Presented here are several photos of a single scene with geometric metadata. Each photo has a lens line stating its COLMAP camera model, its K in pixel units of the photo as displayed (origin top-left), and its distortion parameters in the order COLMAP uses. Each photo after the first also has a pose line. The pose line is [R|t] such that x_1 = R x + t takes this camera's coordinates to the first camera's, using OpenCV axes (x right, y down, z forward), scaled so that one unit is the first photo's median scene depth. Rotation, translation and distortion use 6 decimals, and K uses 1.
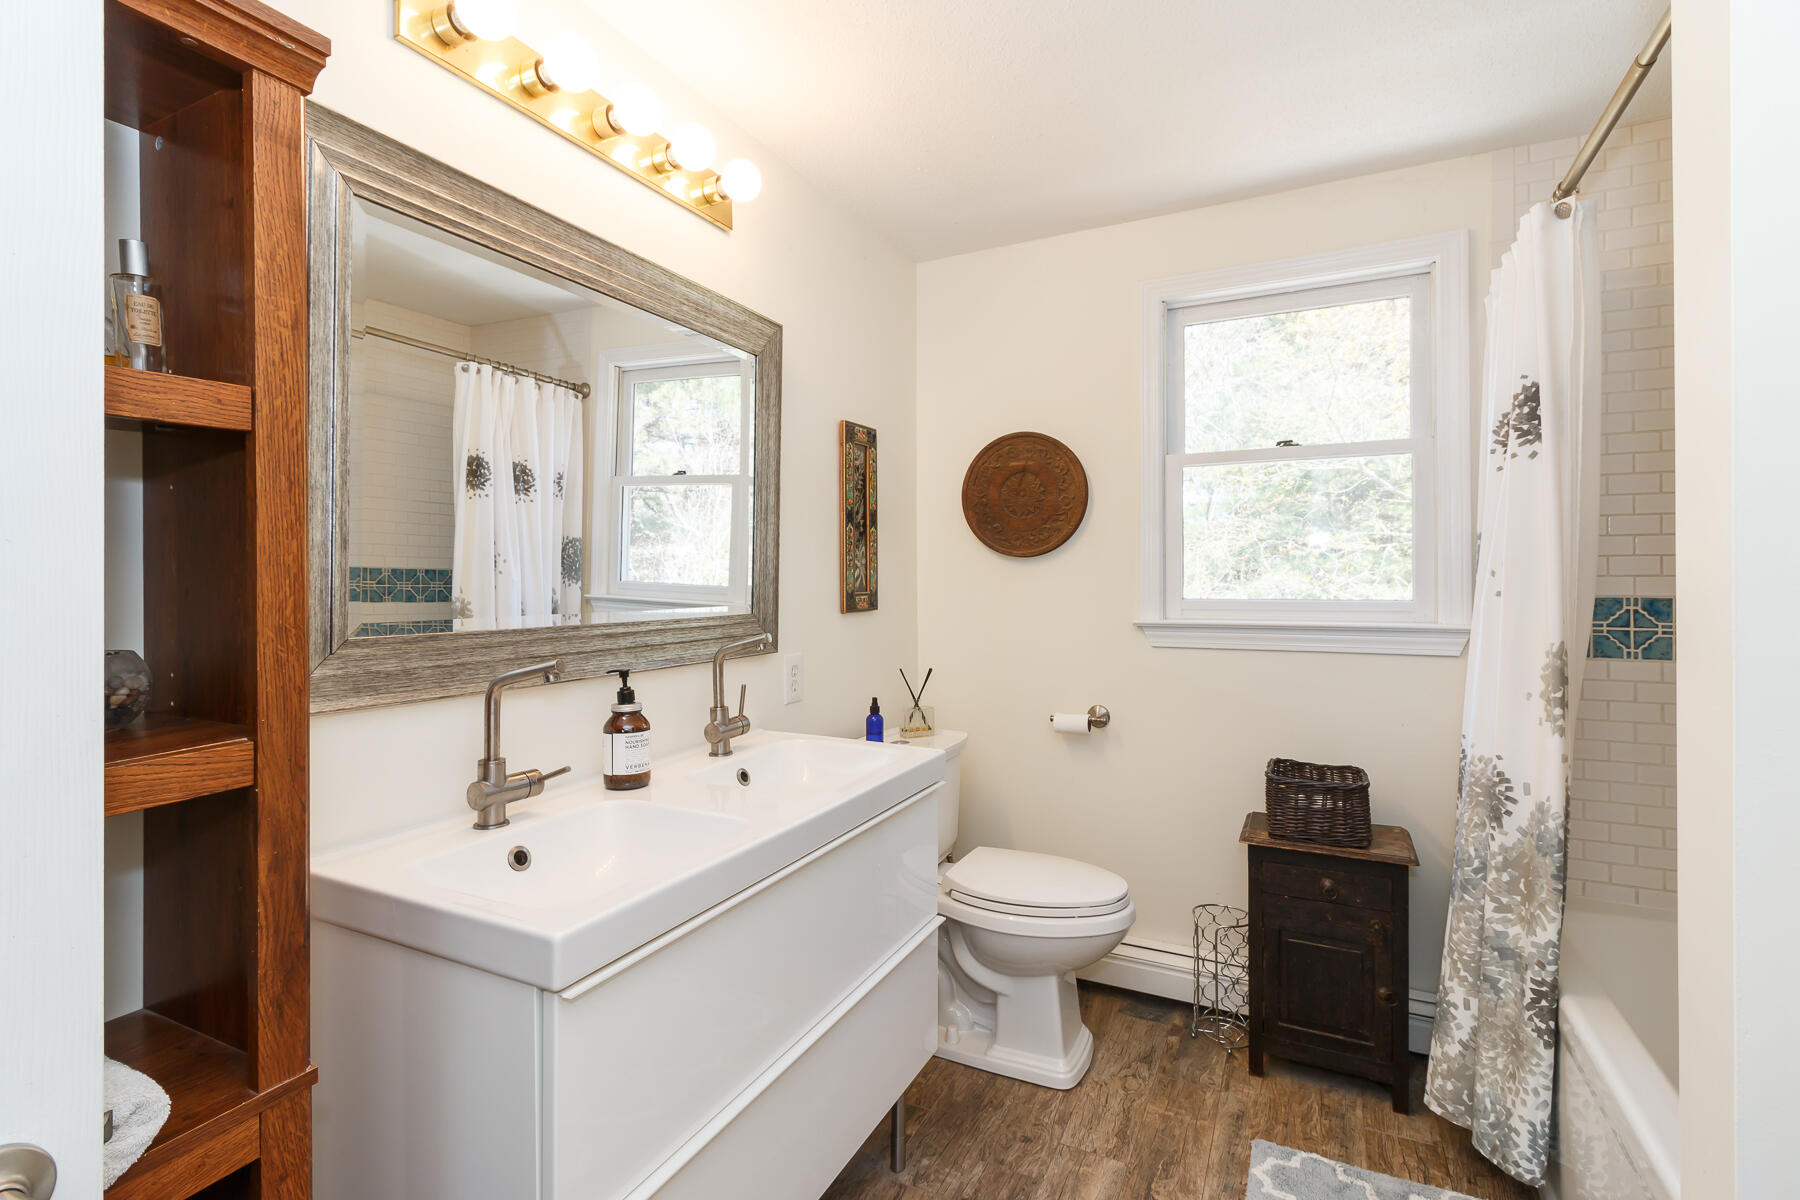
lens RADIAL K [[820.3, 0, 903.2], [0, 820.3, 574.7], [0, 0, 1]] dist [0.003143, -0.000408]
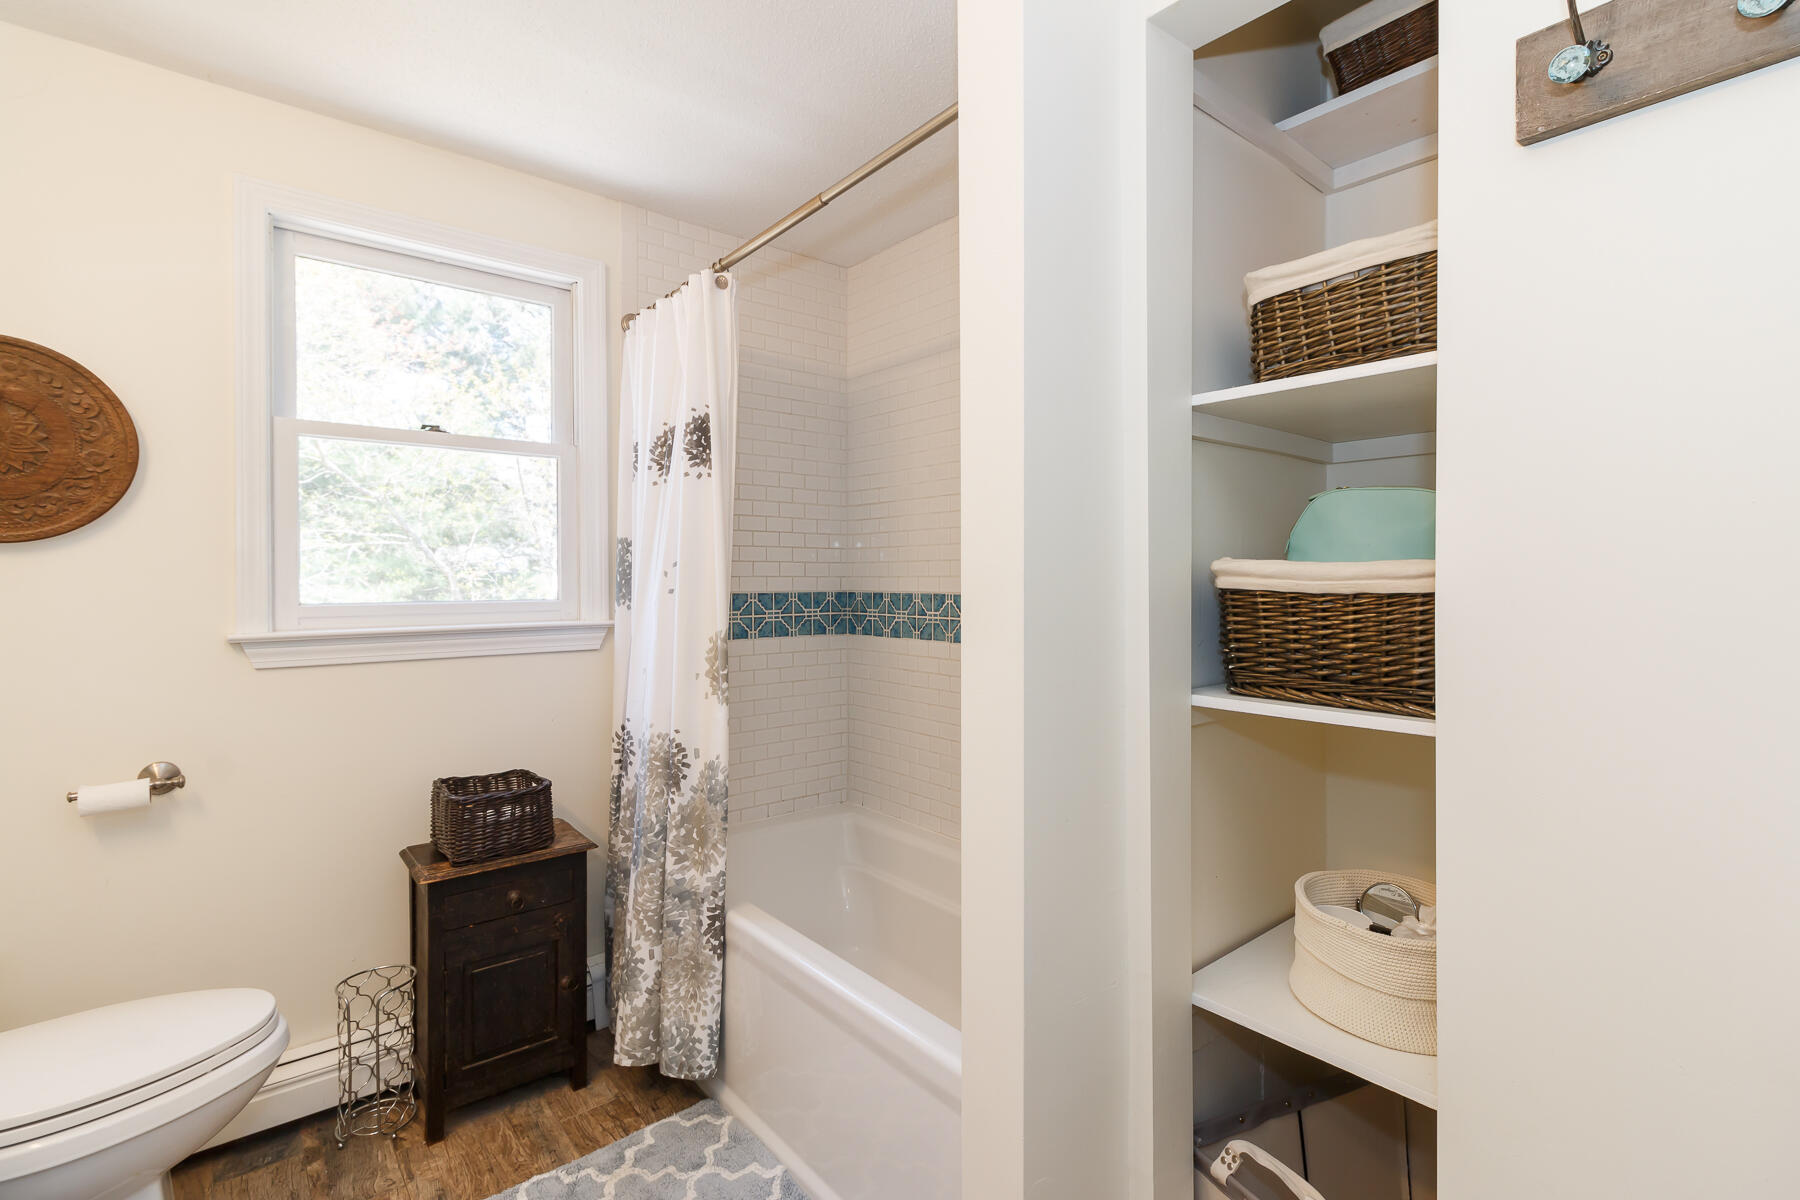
lens RADIAL K [[831.0, 0, 900.3], [0, 831.0, 579.9], [0, 0, 1]] dist [0.001524, -0.000140]
pose [[0.409112, -0.000446, 0.912484, -0.217066], [-0.003968, 0.999990, 0.002268, 0.003079], [-0.912476, -0.004549, 0.409106, 0.220827]]
